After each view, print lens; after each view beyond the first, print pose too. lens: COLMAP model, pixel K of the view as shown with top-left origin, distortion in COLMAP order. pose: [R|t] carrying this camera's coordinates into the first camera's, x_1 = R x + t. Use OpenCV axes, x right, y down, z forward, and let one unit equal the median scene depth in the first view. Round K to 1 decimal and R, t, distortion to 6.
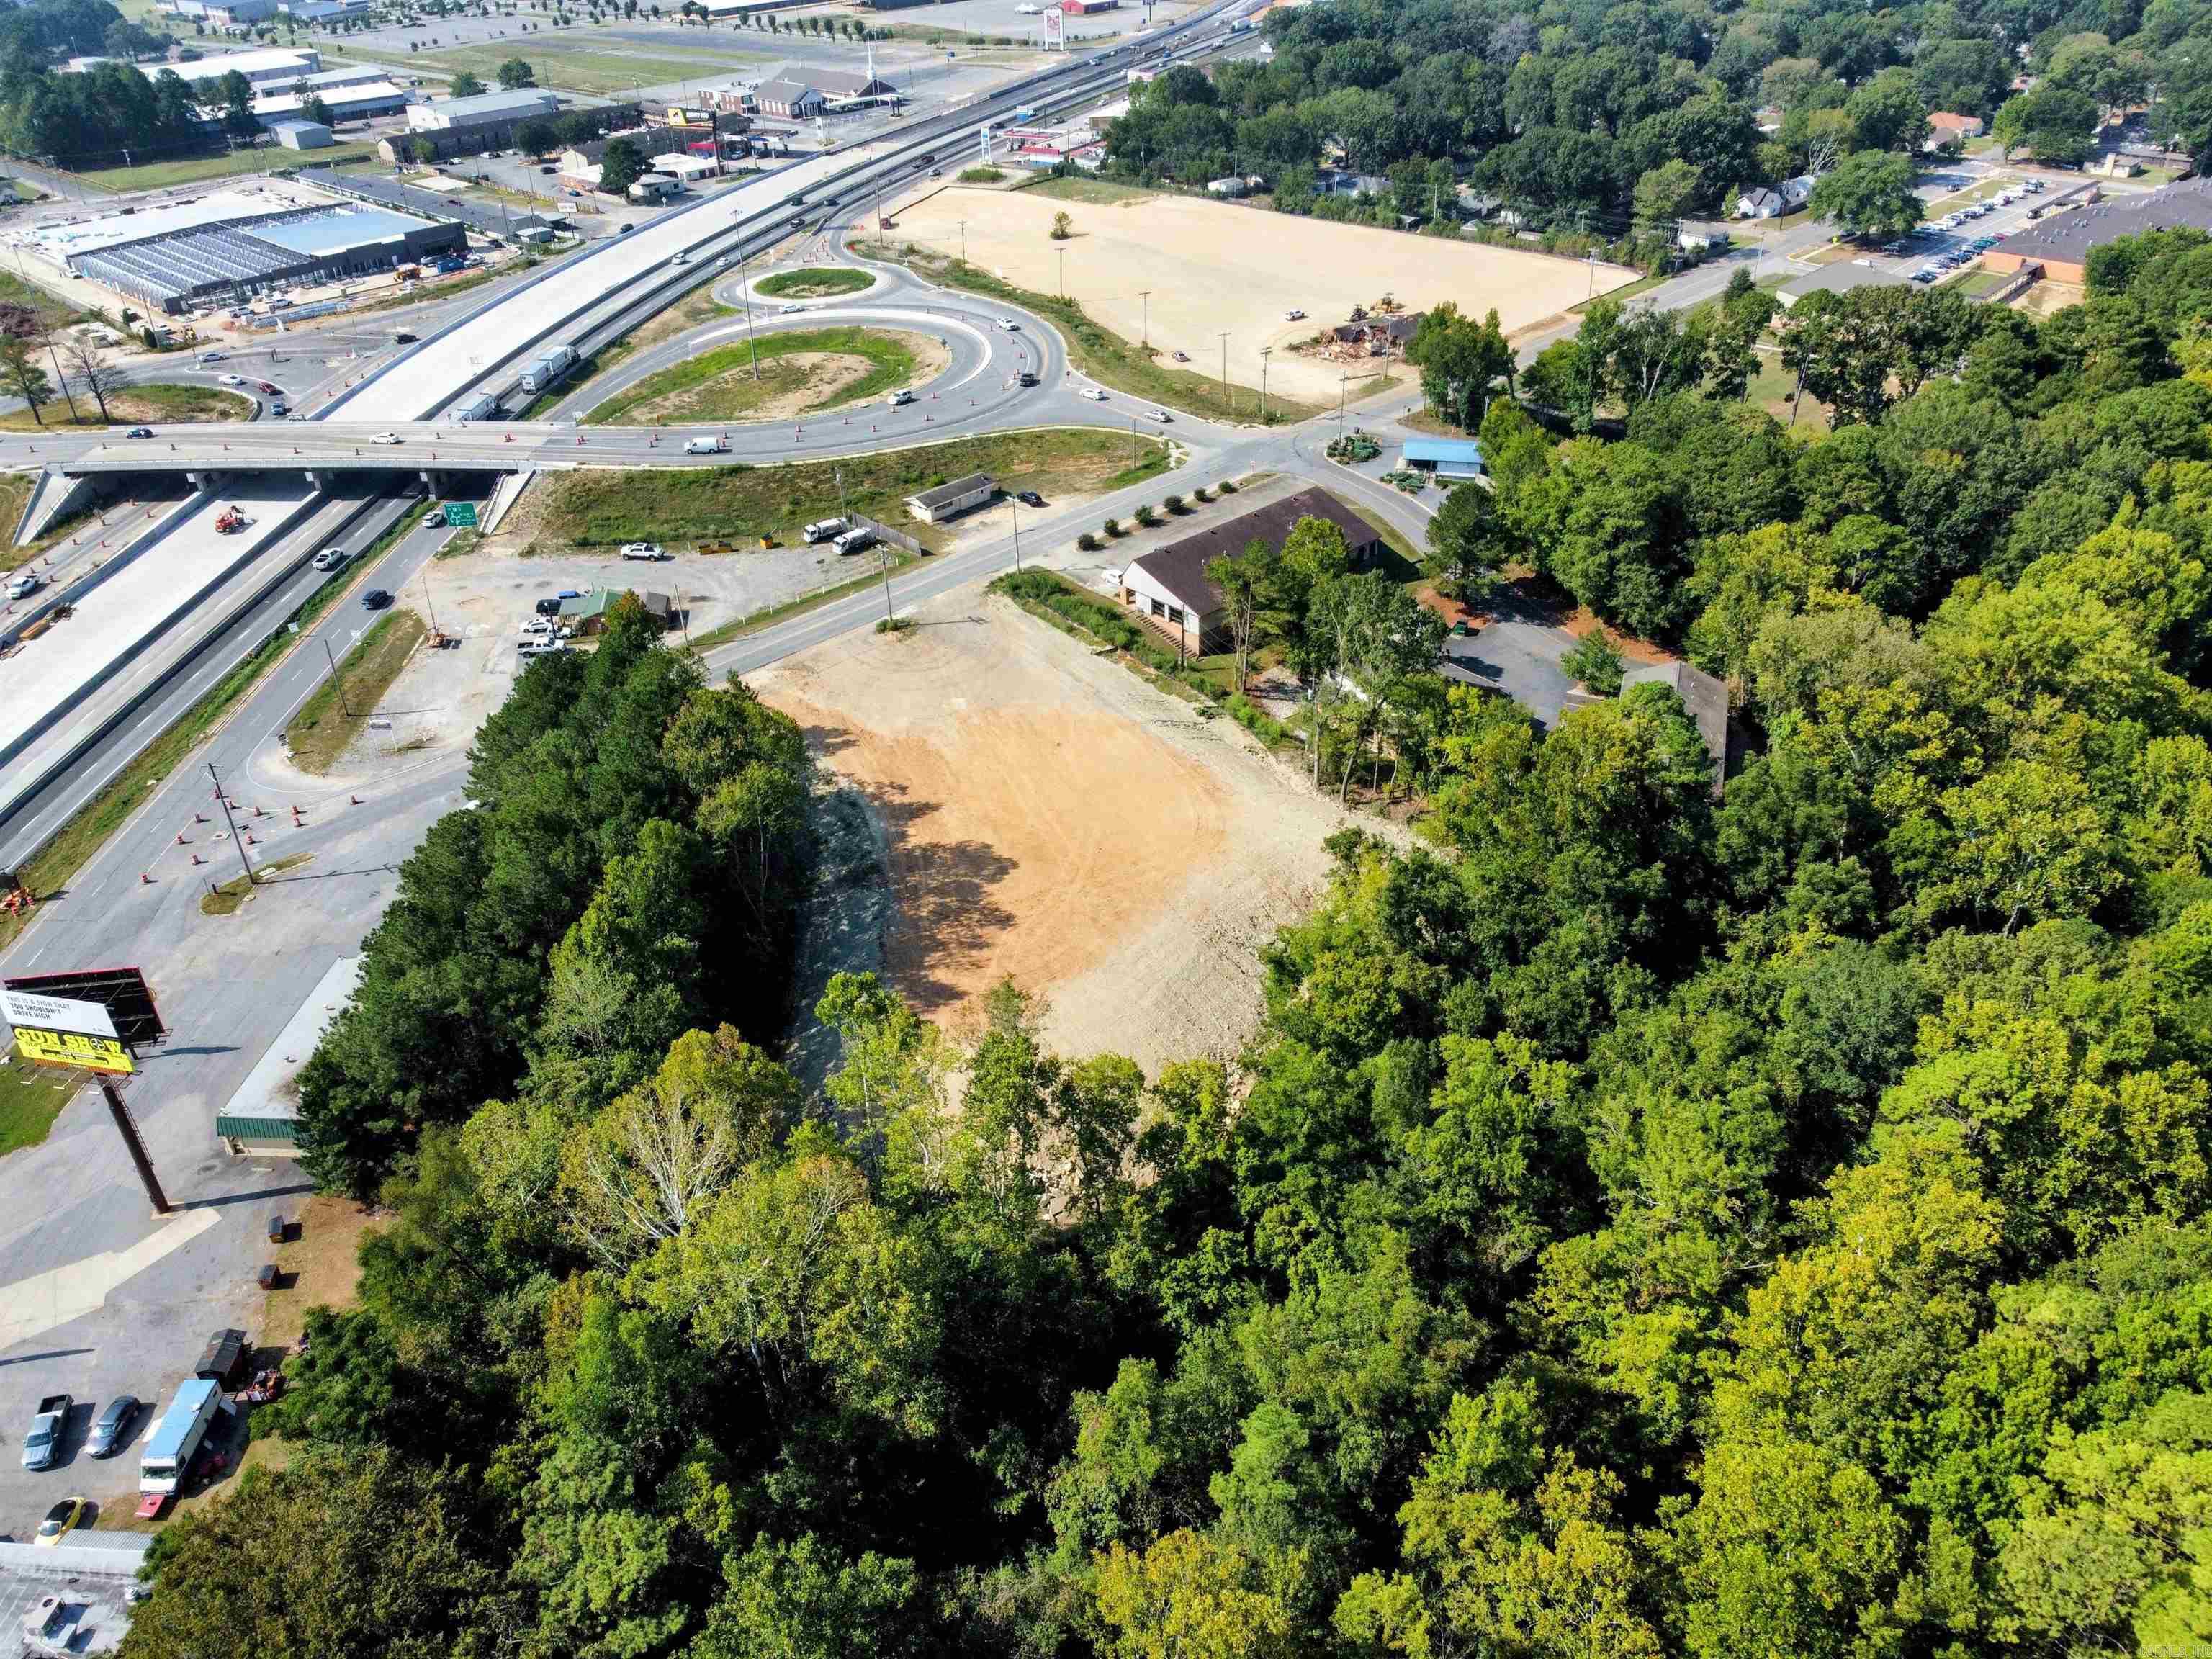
lens RADIAL K [[1681.8, 0, 1097.6], [0, 1681.8, 832.7], [0, 0, 1]] dist [-0.011453, 0.008427]
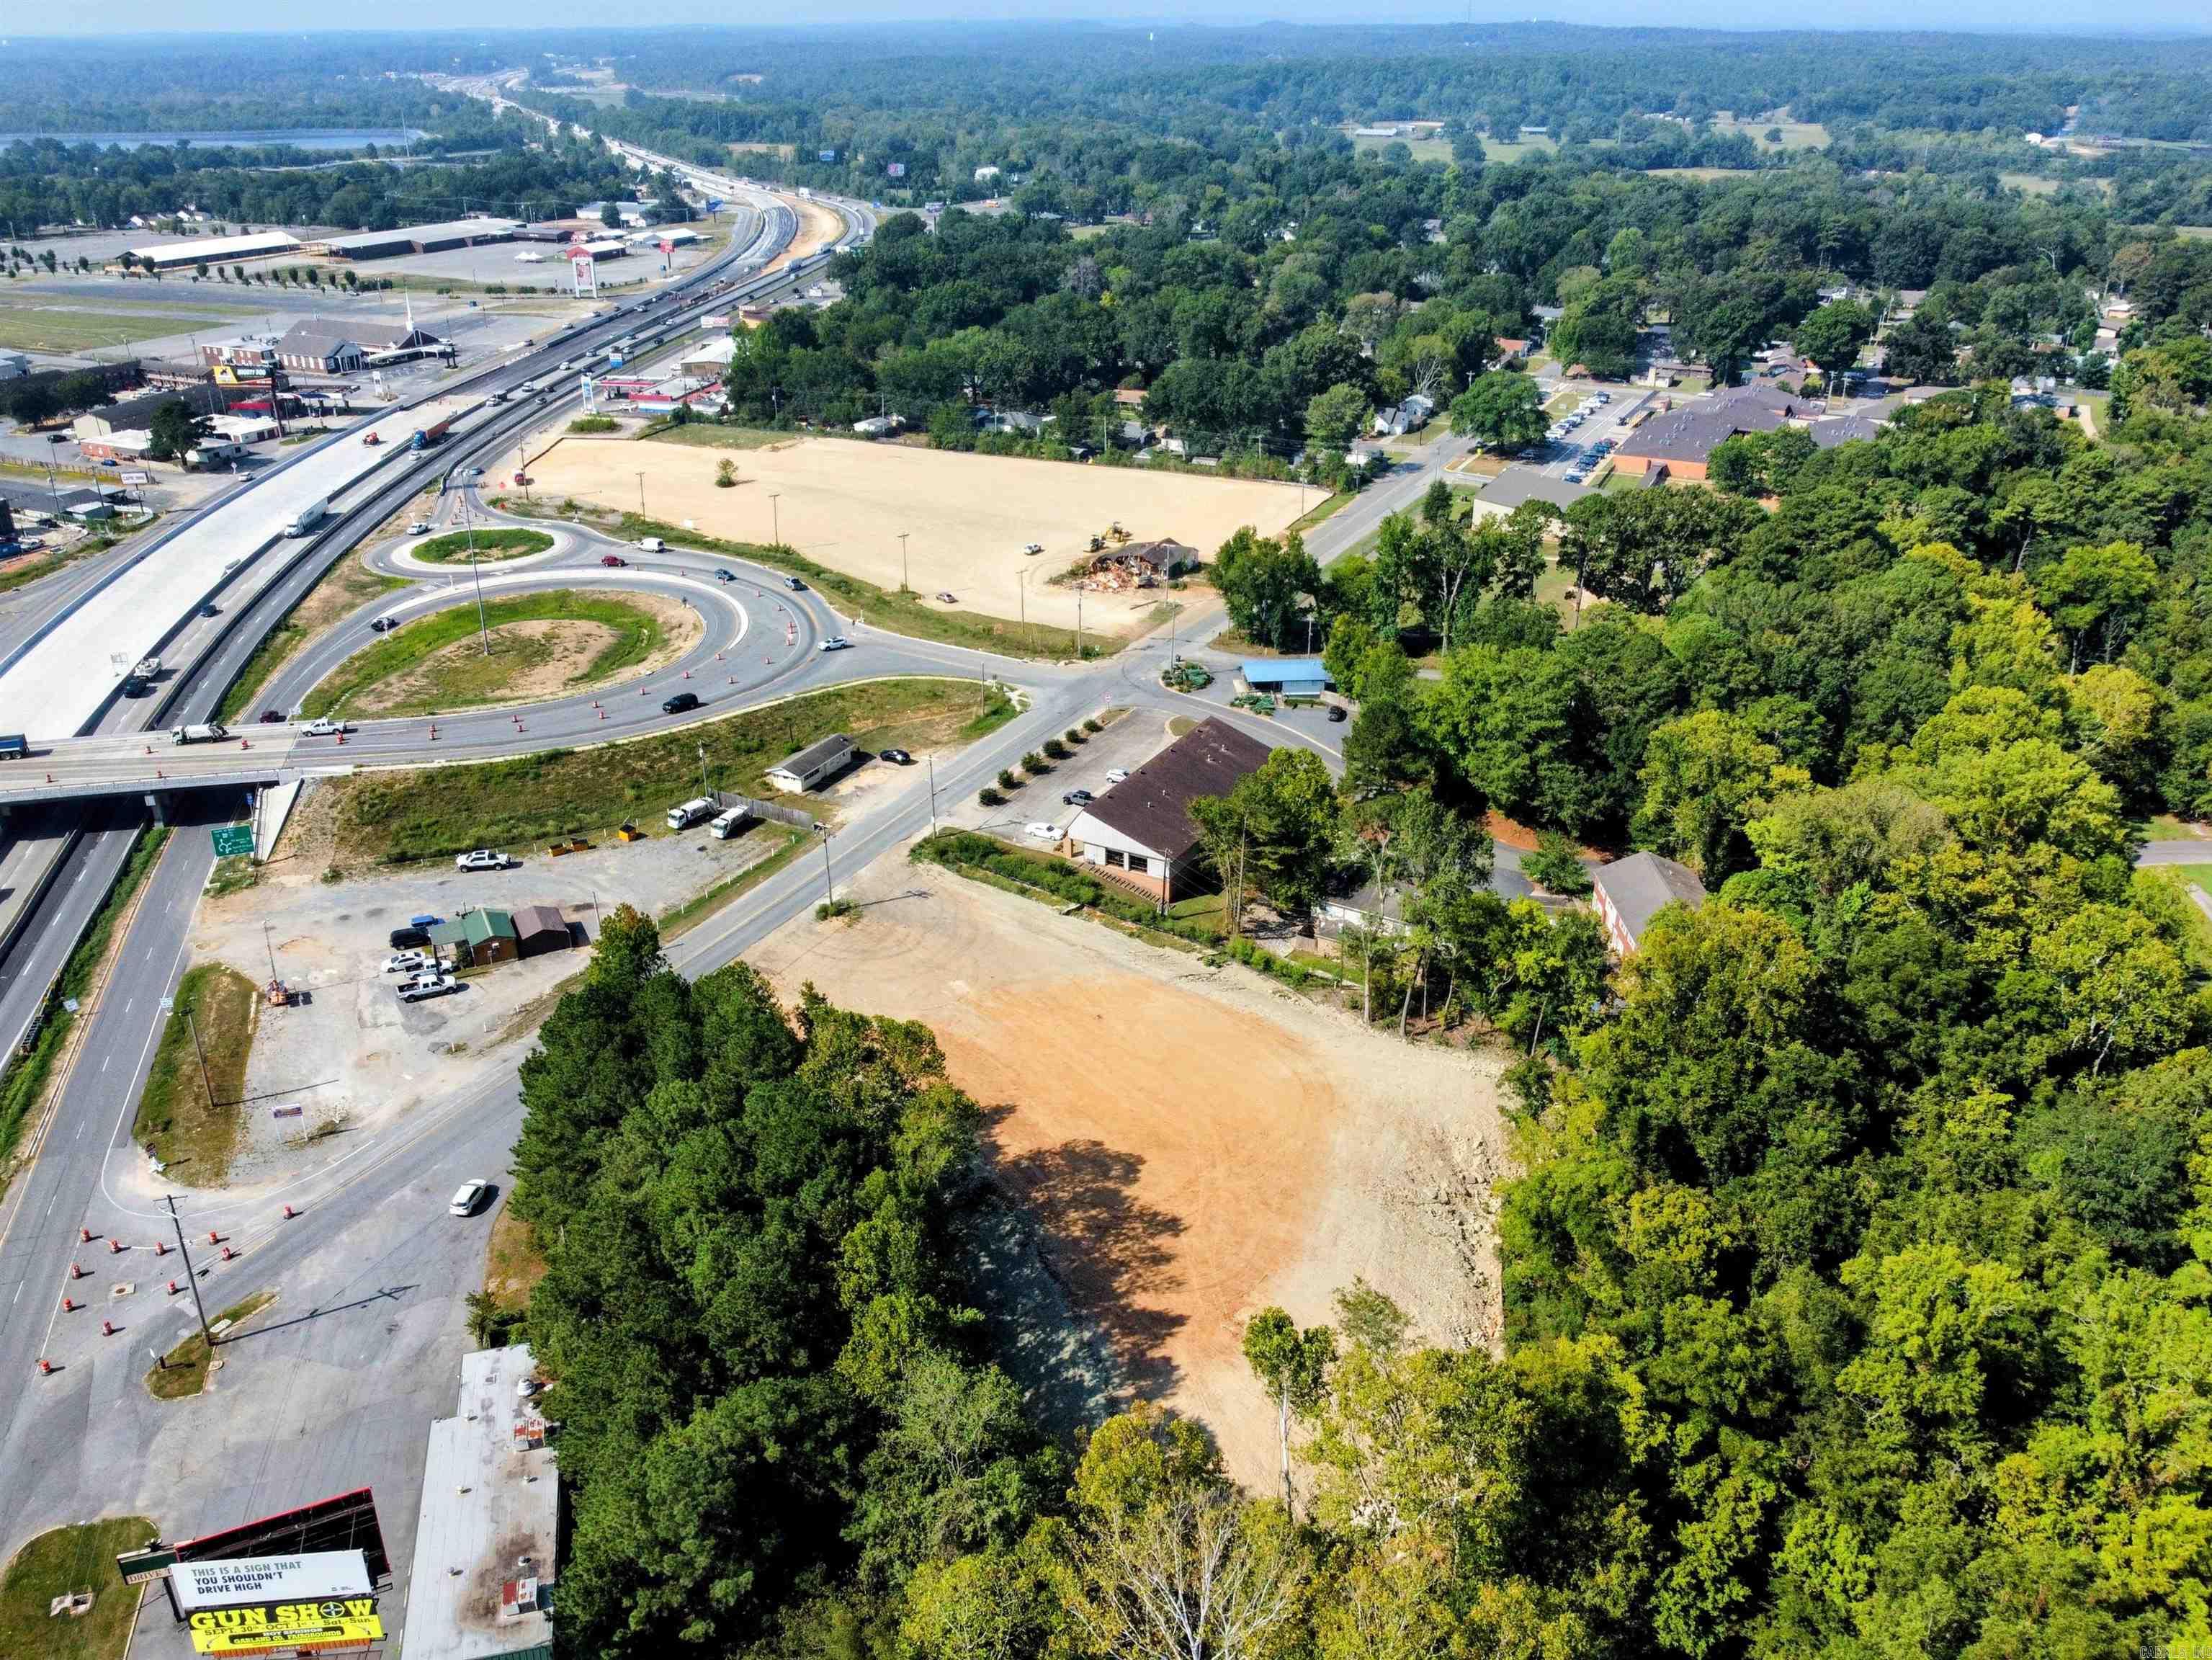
lens RADIAL K [[1751.1, 0, 1094.7], [0, 1751.1, 838.5], [0, 0, 1]] dist [-0.000144, -0.003578]
pose [[0.947994, -0.107934, 0.299428, -0.227747], [0.147446, 0.982639, -0.112606, -0.031502], [-0.282076, 0.150899, 0.947451, 0.071076]]
